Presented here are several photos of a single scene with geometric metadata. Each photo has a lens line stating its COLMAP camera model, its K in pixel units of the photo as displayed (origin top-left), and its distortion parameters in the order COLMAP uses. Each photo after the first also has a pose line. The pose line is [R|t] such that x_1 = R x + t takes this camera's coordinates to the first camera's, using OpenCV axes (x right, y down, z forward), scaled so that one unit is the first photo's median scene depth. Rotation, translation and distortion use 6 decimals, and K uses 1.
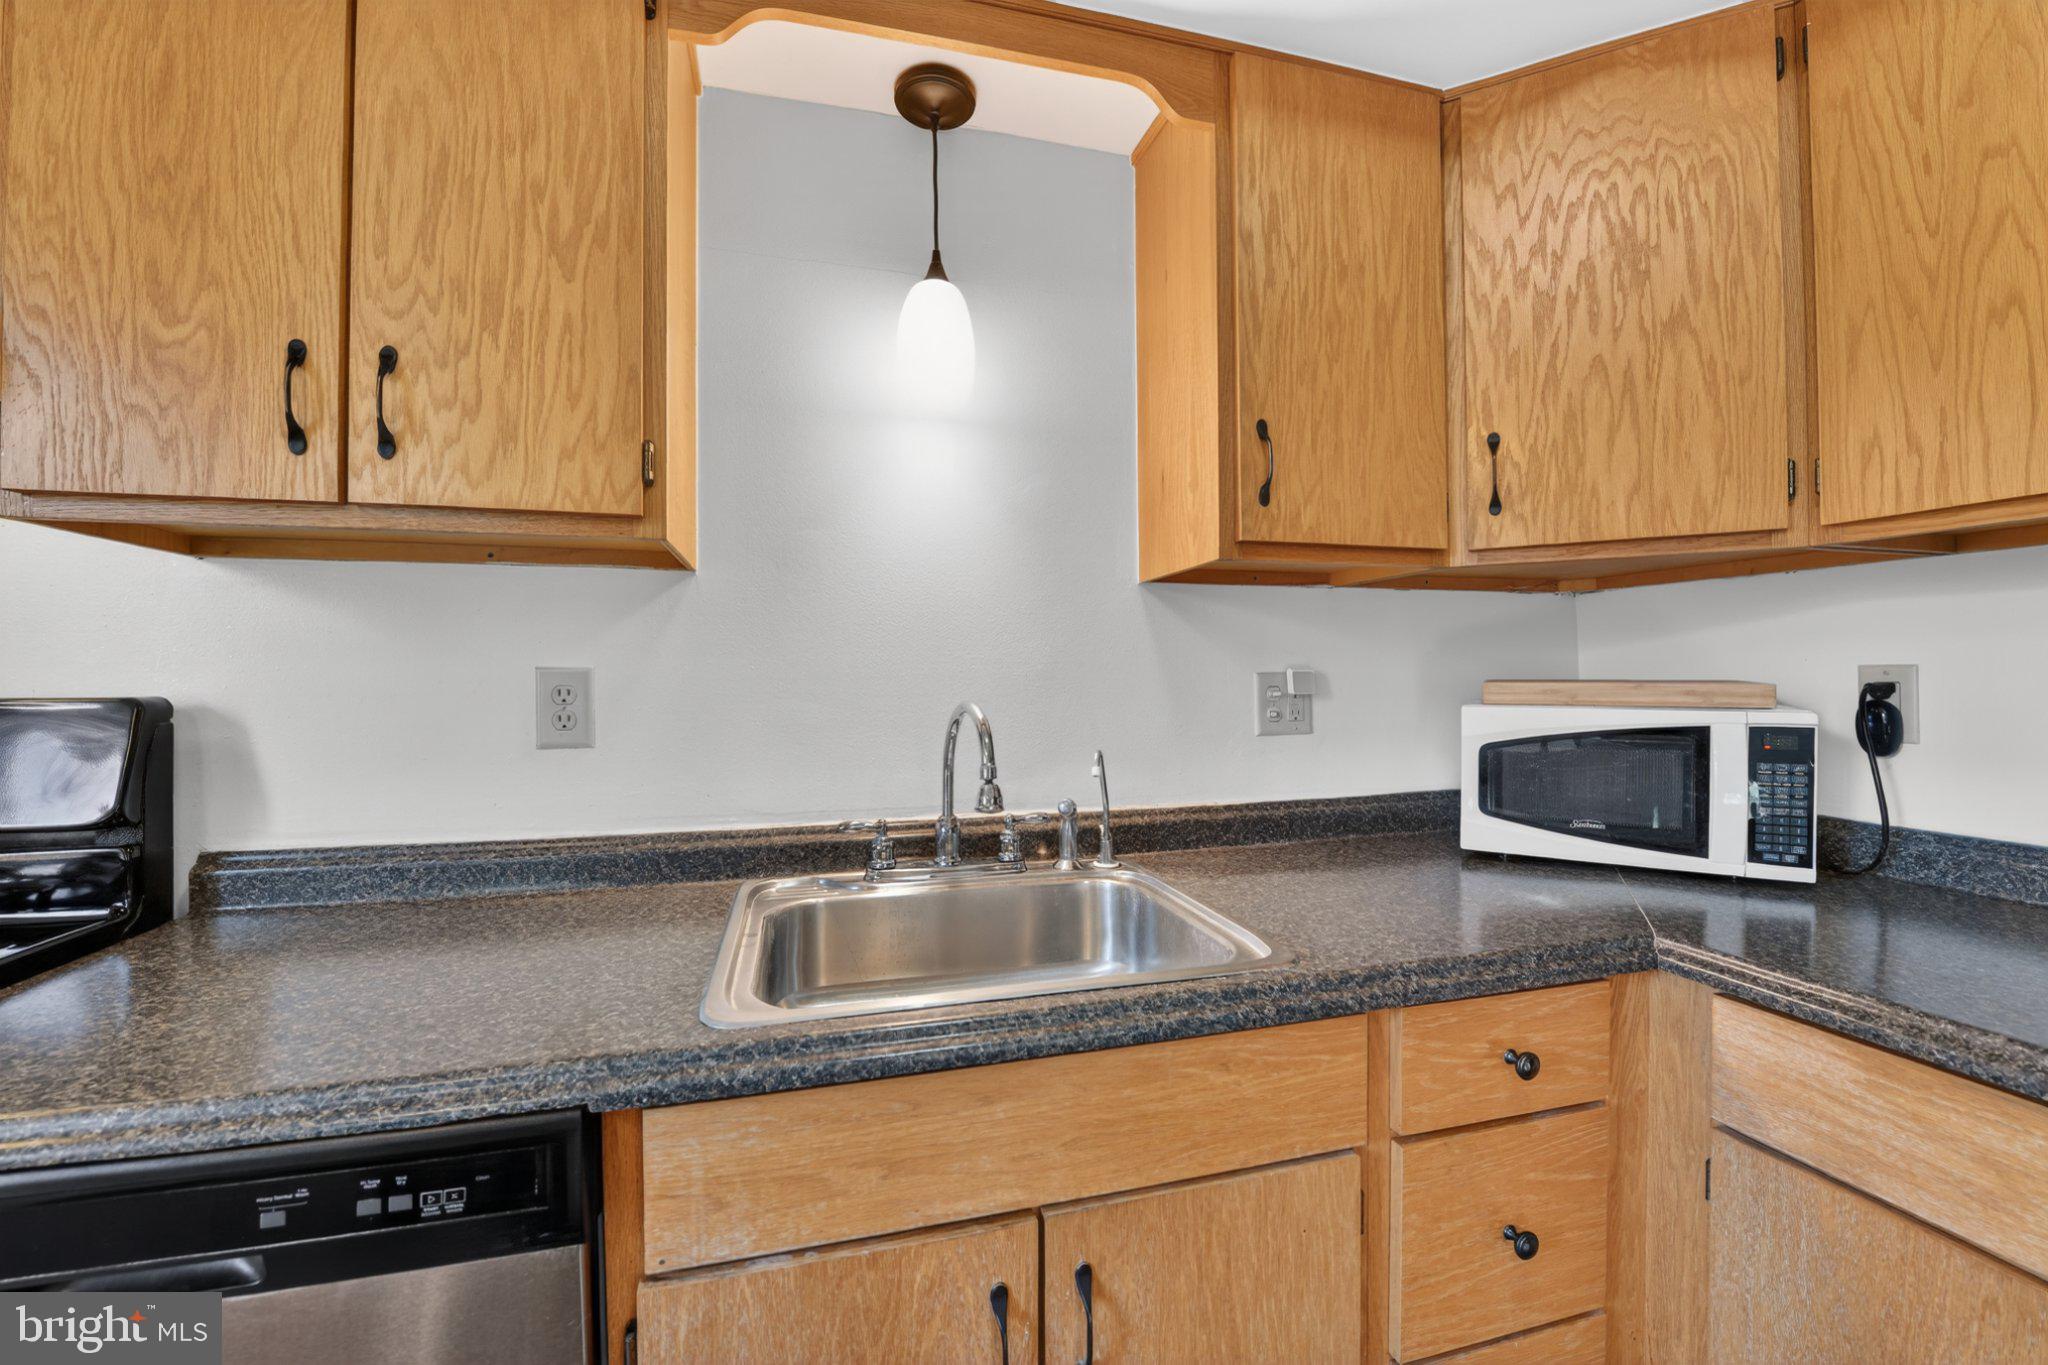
lens RADIAL K [[827.2, 0, 1028.0], [0, 827.2, 675.7], [0, 0, 1]] dist [-0.022536, -0.000040]
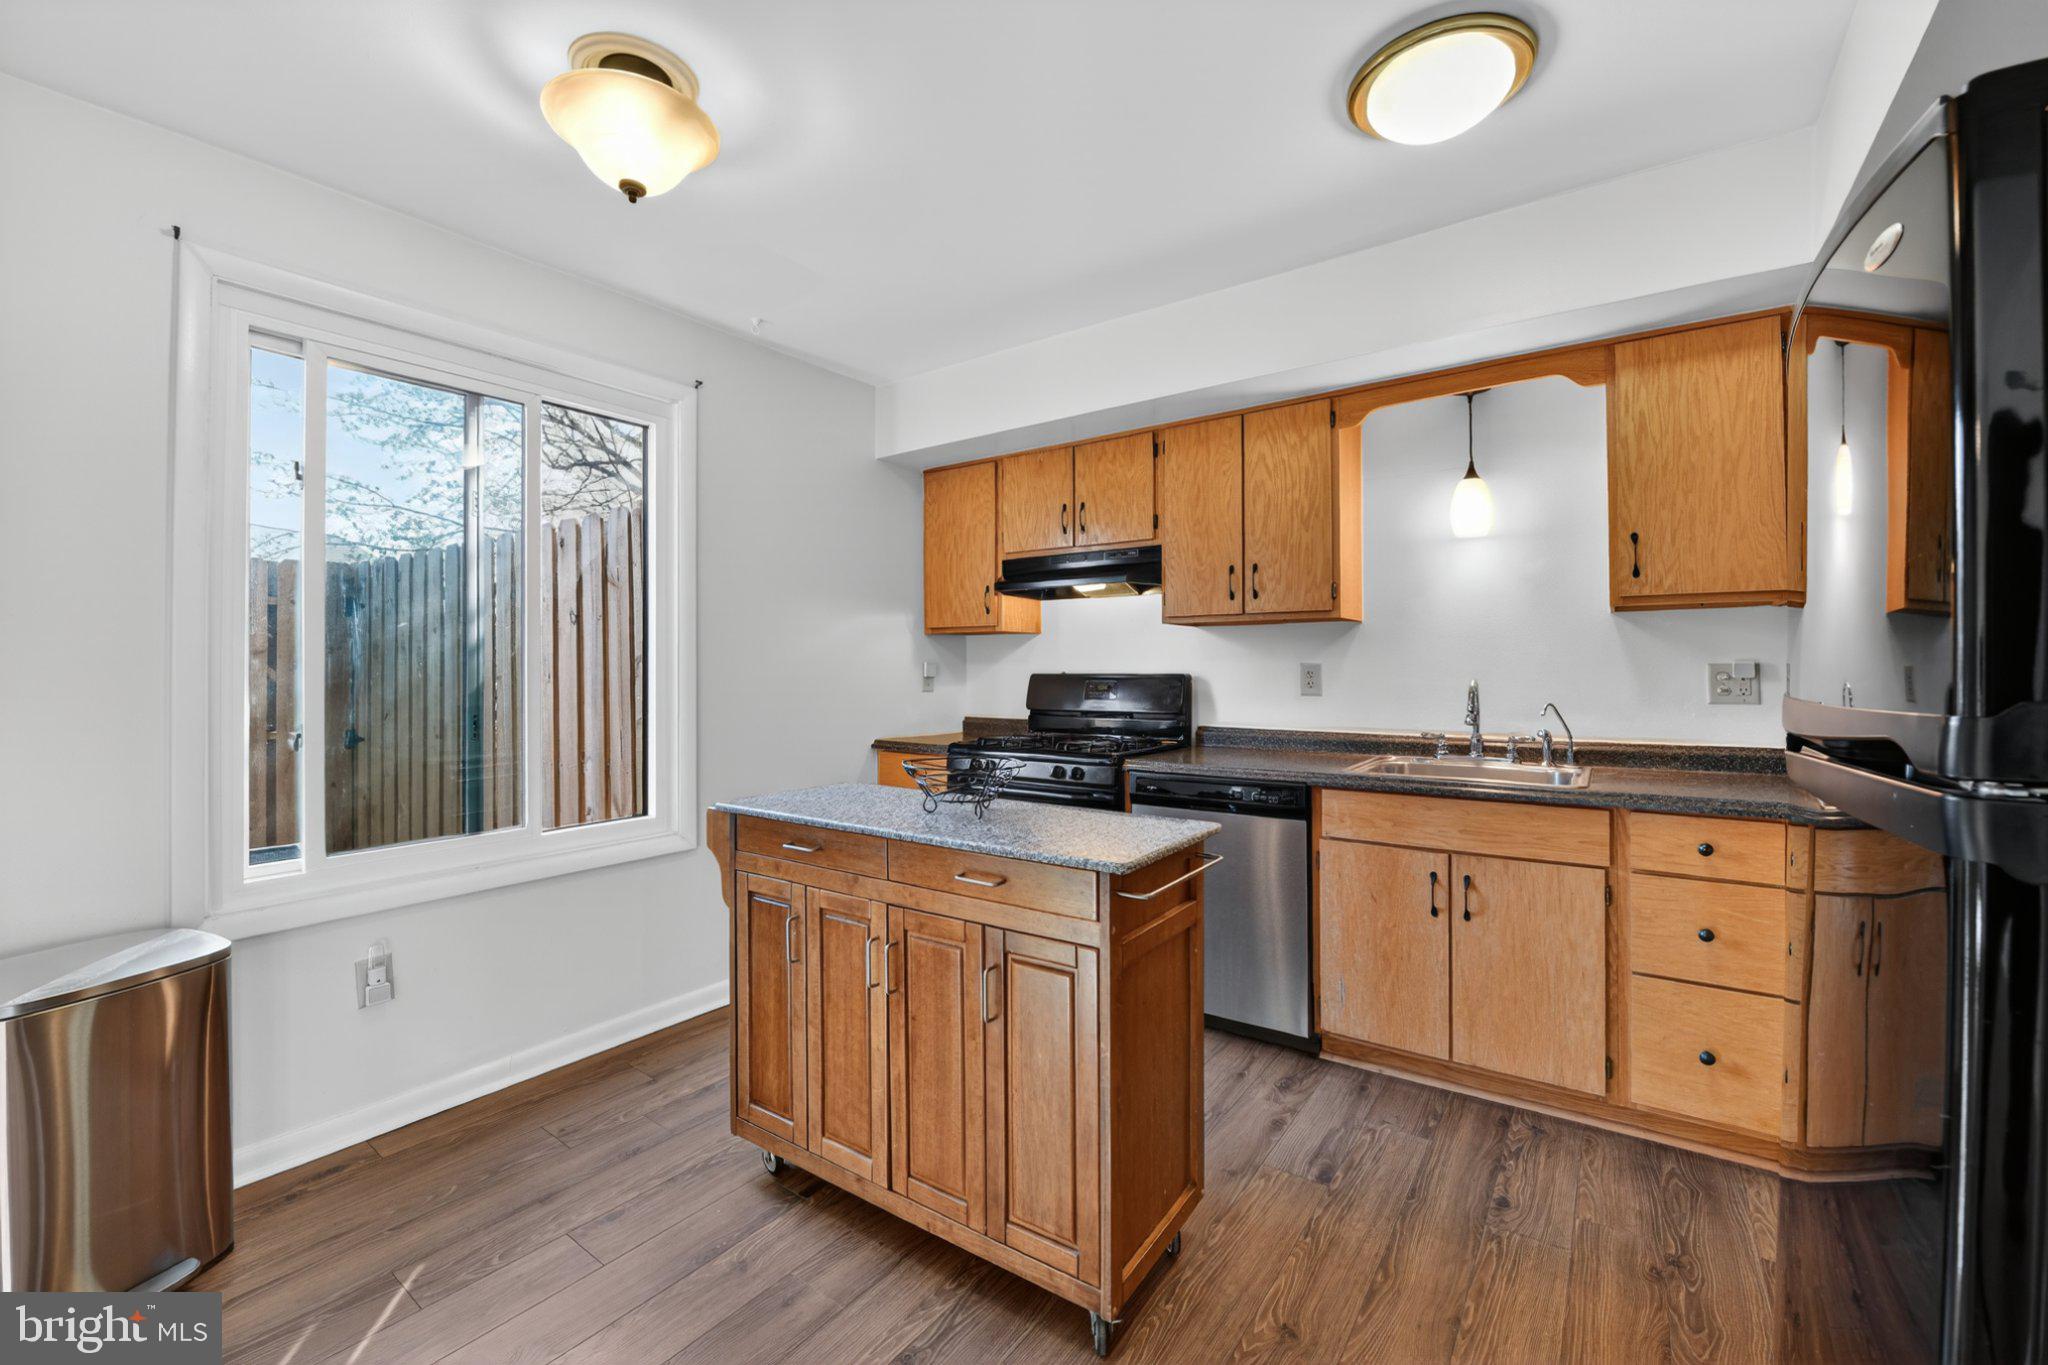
lens RADIAL K [[827.8, 0, 1031.6], [0, 827.8, 668.5], [0, 0, 1]] dist [-0.022123, -0.000079]
pose [[0.638348, 0.000725, -0.769748, 1.082563], [0.003078, 0.999989, 0.003494, -0.008347], [0.769742, -0.004599, 0.638339, -1.647096]]
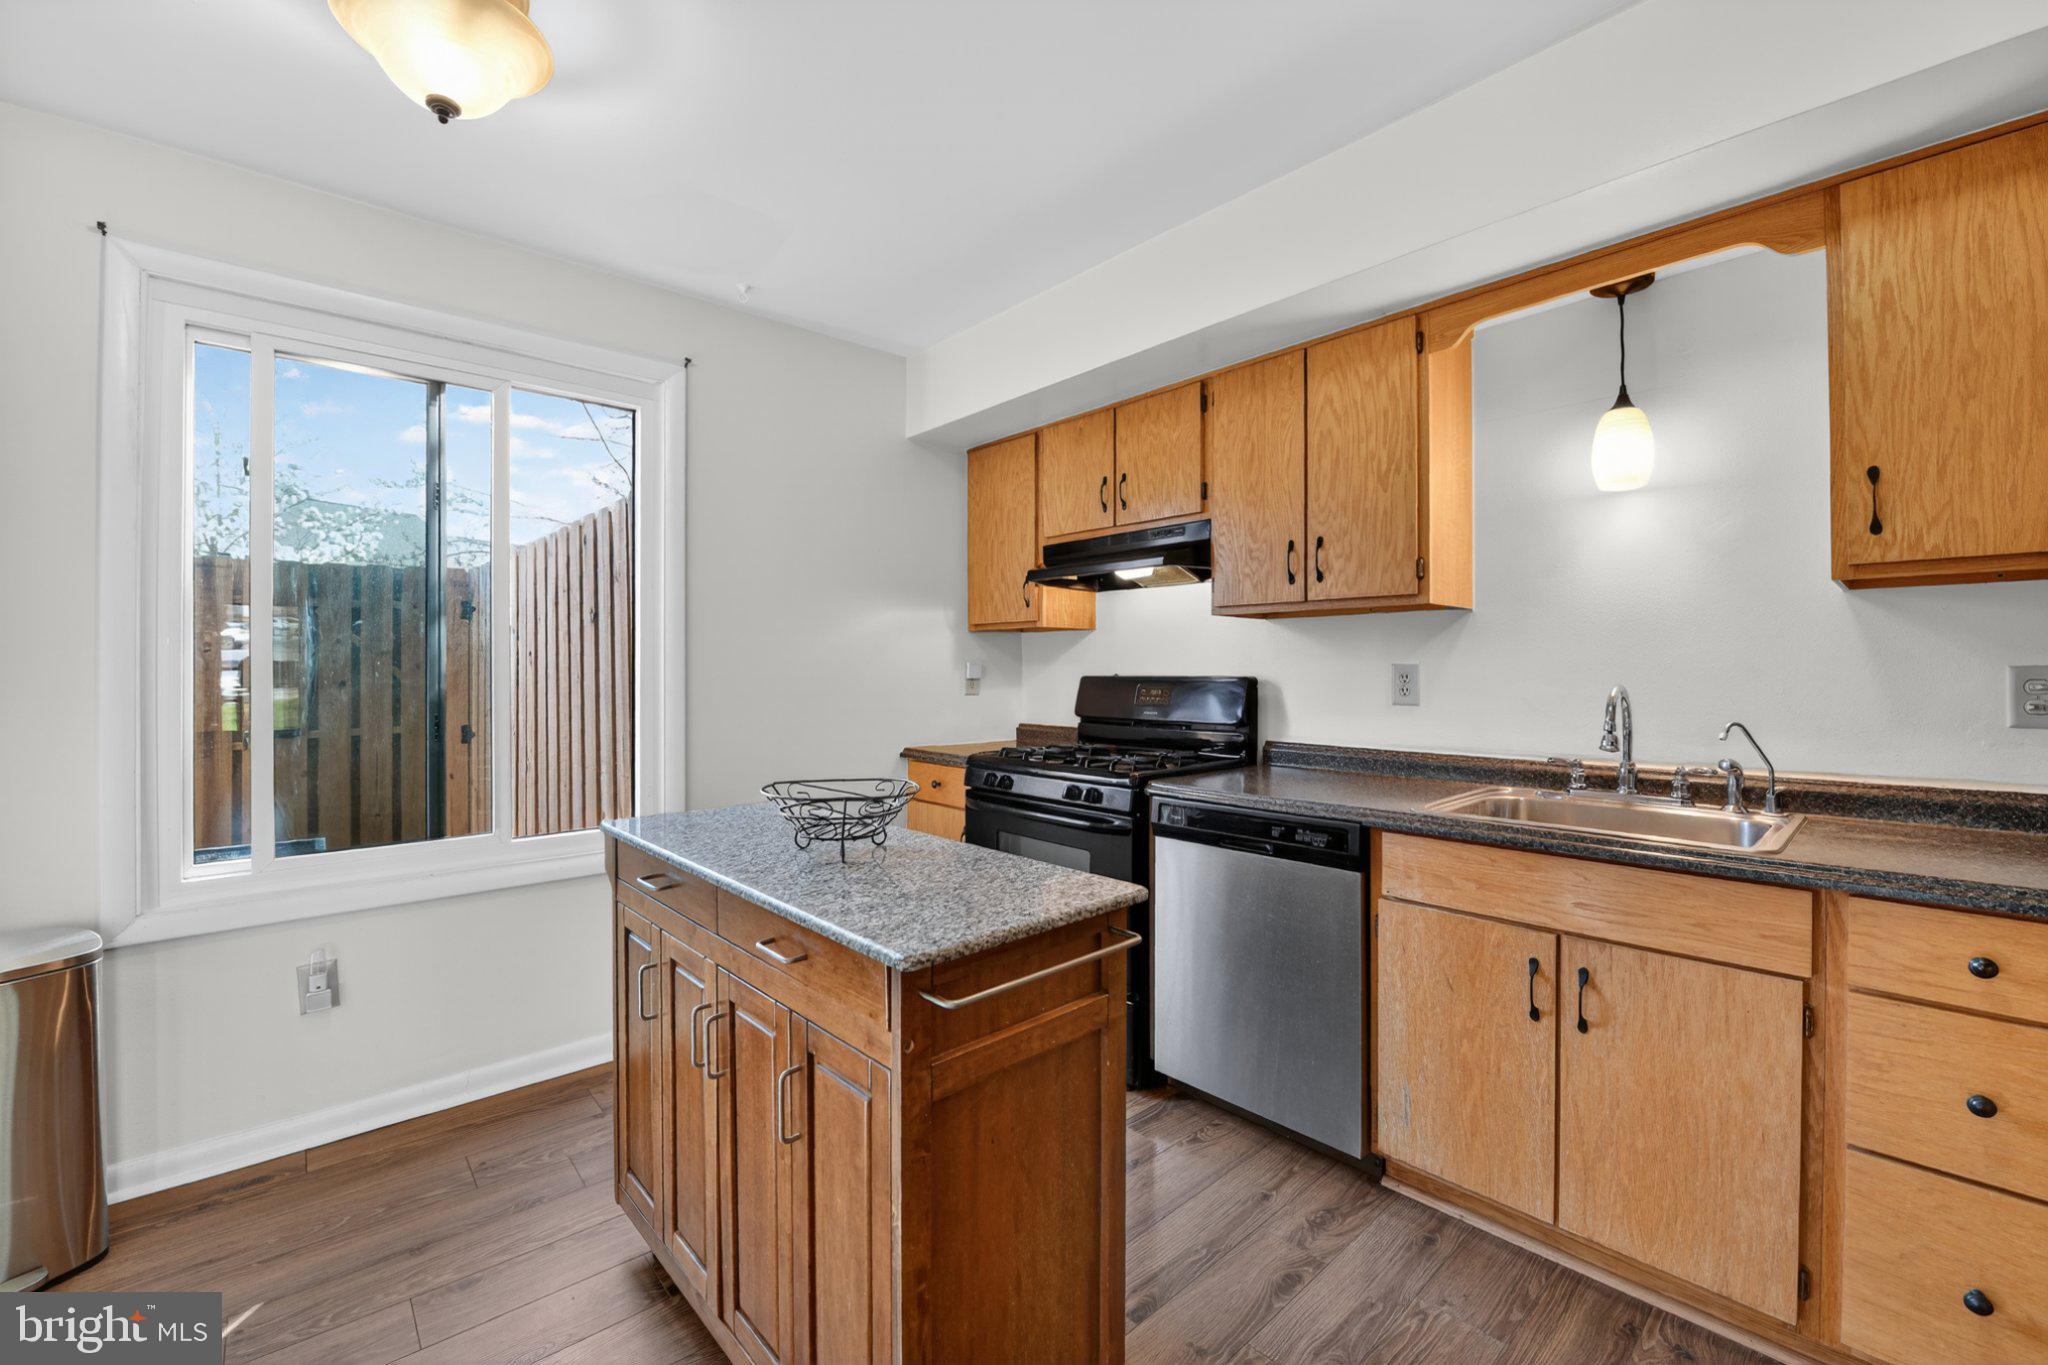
lens RADIAL K [[827.2, 0, 1028.0], [0, 827.2, 675.7], [0, 0, 1]] dist [-0.022536, -0.000040]
pose [[0.456886, 0.008927, -0.889480, 1.005519], [0.000218, 0.999948, 0.010148, -0.004112], [0.889525, -0.004830, 0.456861, -0.908472]]
